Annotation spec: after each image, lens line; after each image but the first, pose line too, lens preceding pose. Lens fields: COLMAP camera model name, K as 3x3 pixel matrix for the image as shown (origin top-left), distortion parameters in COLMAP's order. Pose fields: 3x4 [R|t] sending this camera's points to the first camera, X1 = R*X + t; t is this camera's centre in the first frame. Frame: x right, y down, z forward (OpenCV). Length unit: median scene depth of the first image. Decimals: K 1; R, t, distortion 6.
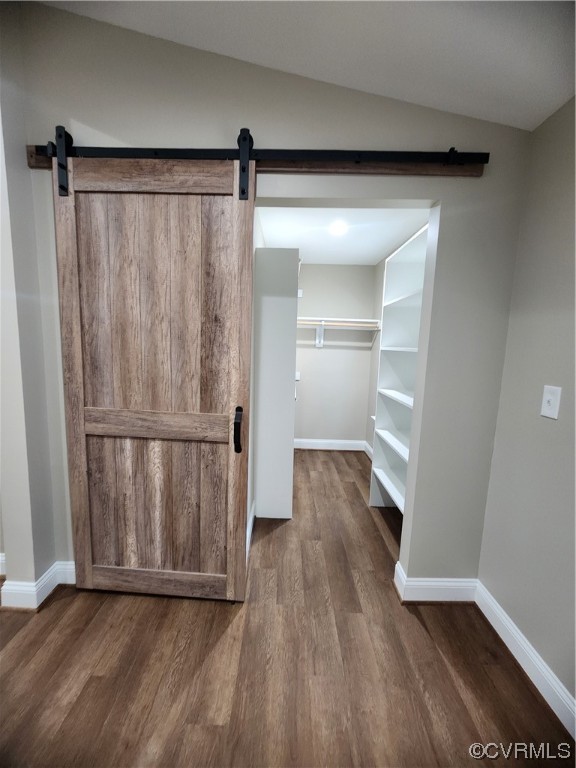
lens RADIAL K [[316.3, 0, 283.5], [0, 316.3, 385.5], [0, 0, 1]] dist [-0.002170, 0.001691]
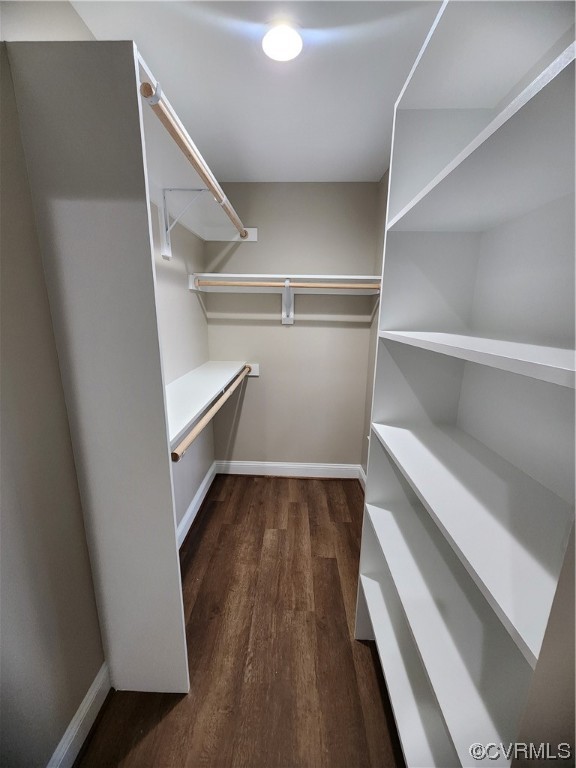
lens RADIAL K [[316.3, 0, 289.3], [0, 316.3, 387.1], [0, 0, 1]] dist [-0.002170, 0.001691]
pose [[0.999889, -0.011209, -0.009789, 0.132425], [0.012099, 0.995289, 0.096193, -0.061629], [0.008665, -0.096301, 0.995315, 0.394823]]
